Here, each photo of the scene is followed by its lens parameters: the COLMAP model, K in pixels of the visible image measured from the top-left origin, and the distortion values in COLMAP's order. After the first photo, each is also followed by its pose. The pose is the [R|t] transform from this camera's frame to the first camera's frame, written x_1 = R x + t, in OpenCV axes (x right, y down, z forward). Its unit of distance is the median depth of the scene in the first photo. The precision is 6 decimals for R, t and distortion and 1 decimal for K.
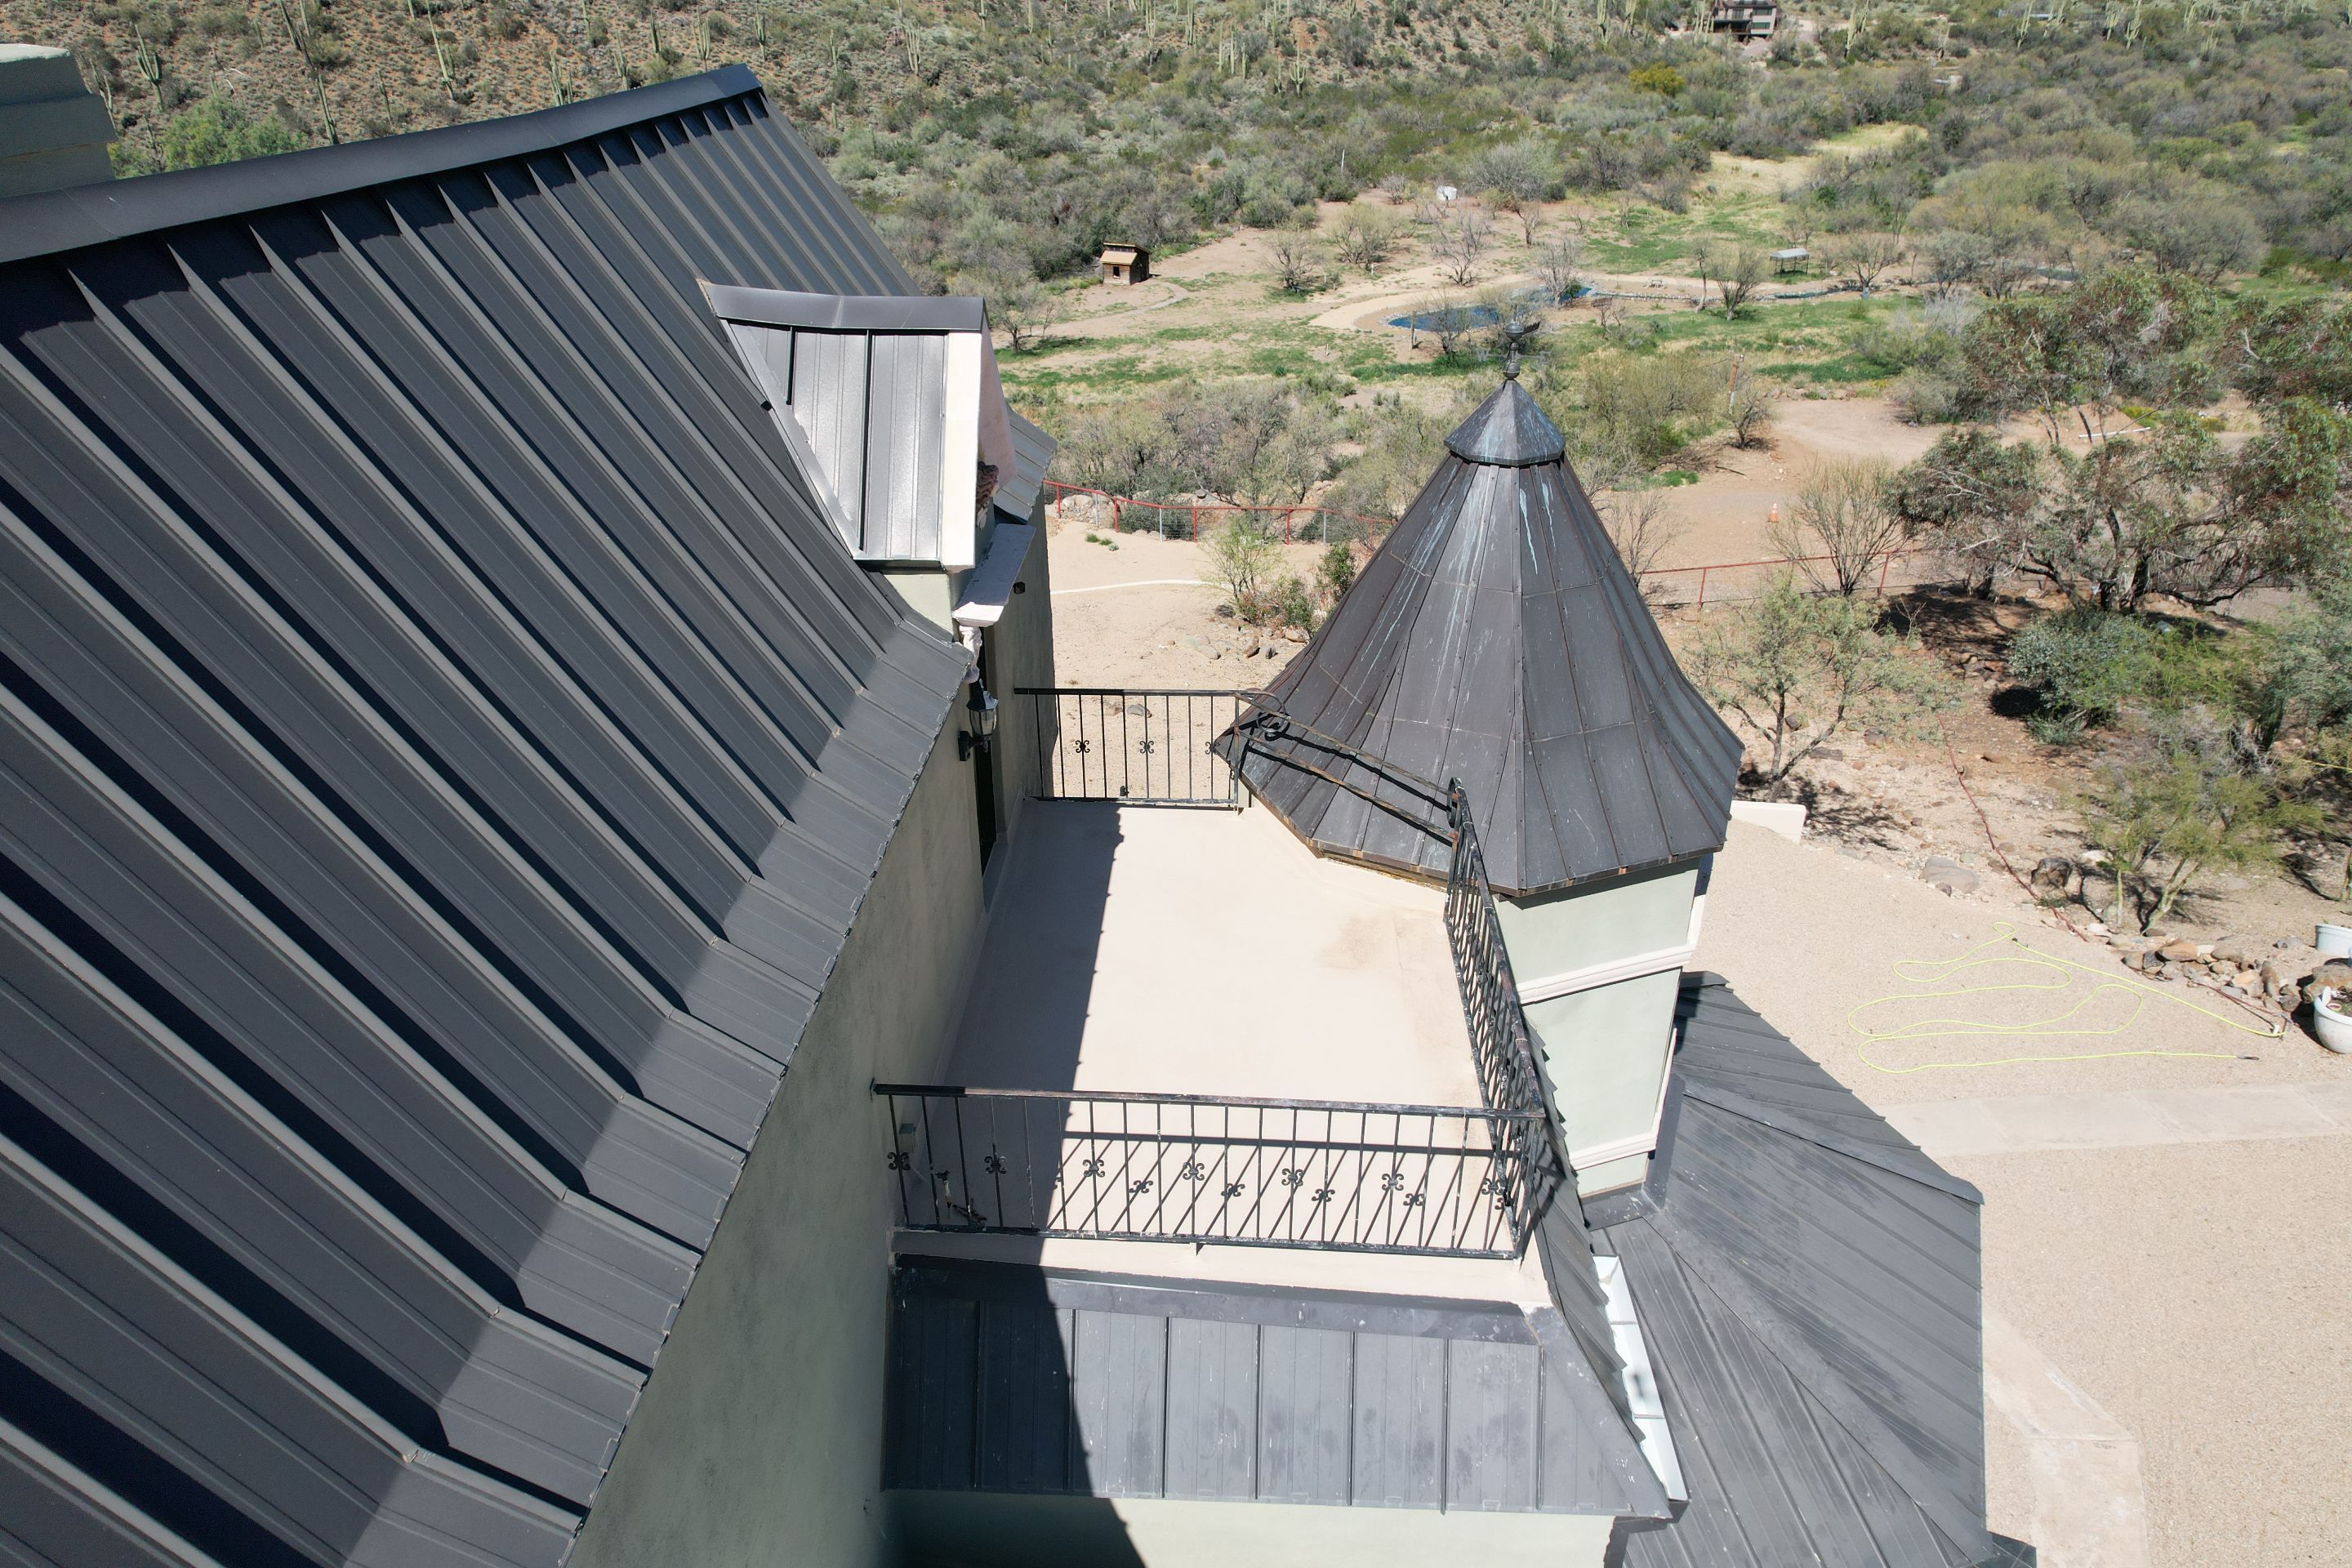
lens RADIAL K [[1516.6, 0, 1176.0], [0, 1516.6, 784.0], [0, 0, 1]] dist [-0.107211, 0.108058]
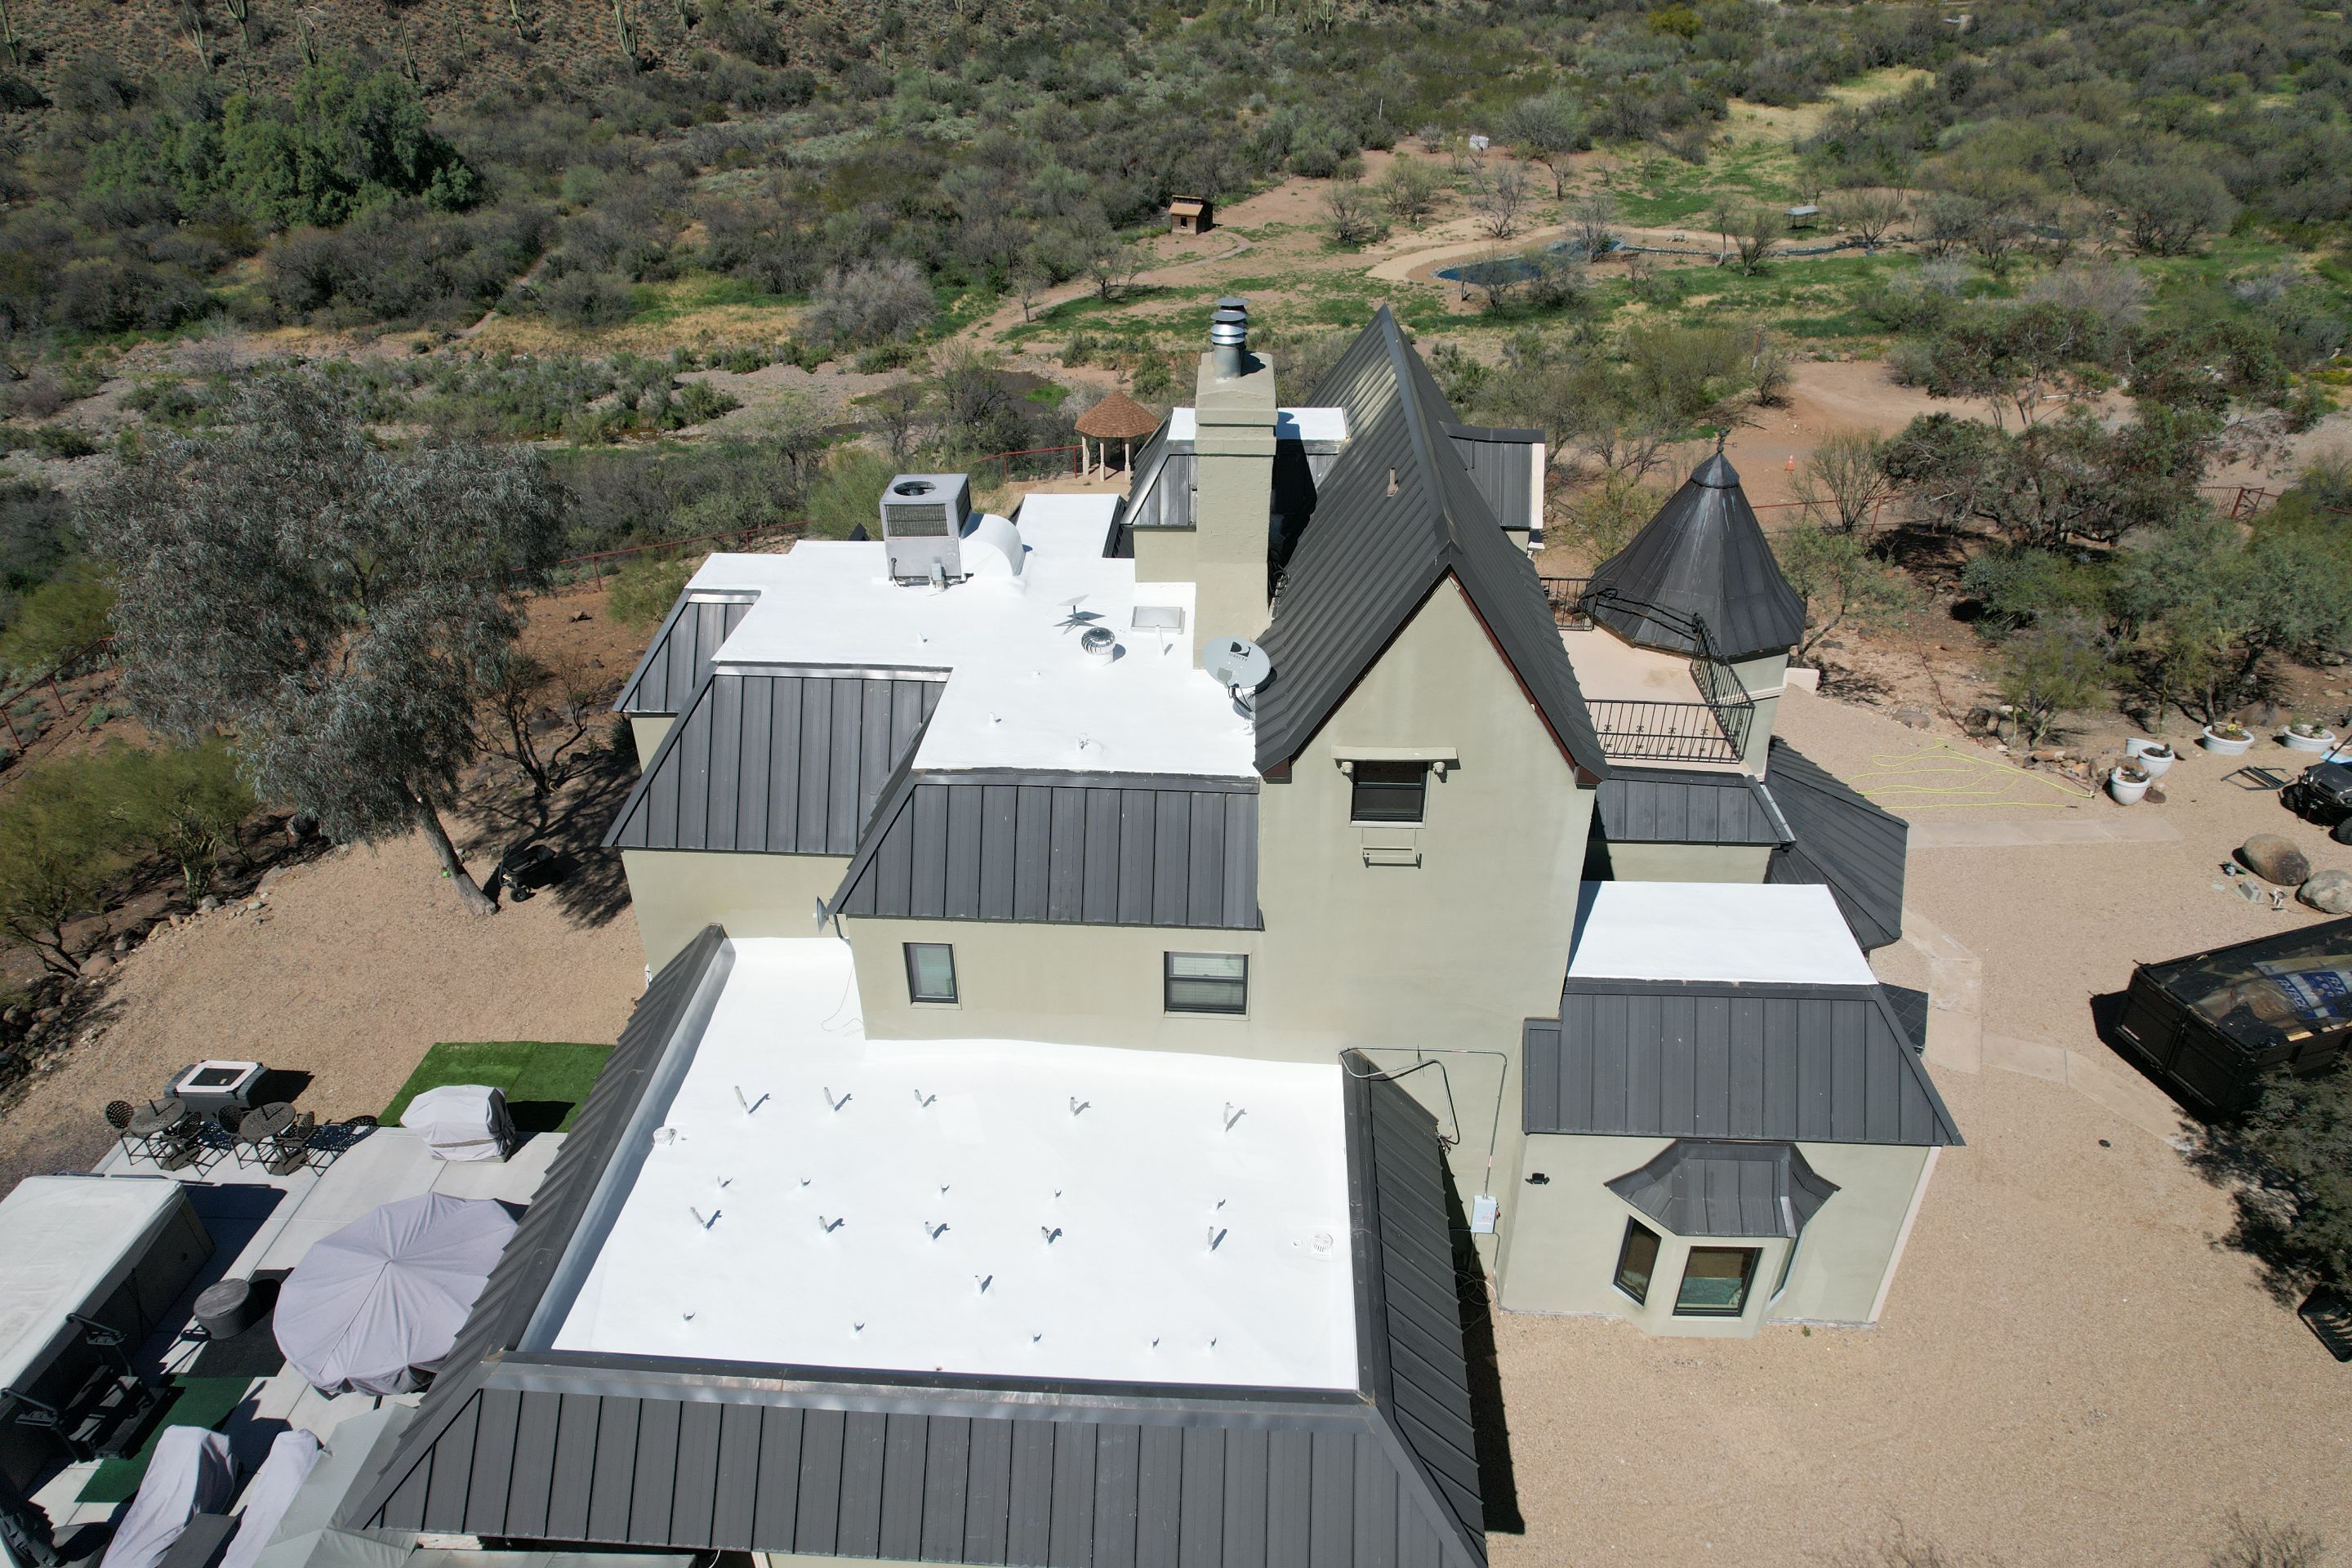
lens RADIAL K [[1516.6, 0, 1176.0], [0, 1516.6, 784.0], [0, 0, 1]] dist [-0.107211, 0.108058]
pose [[0.999976, 0.005283, 0.004570, -0.046098], [-0.005505, 0.998733, 0.050013, 0.010684], [-0.004300, -0.050036, 0.998738, -0.100461]]
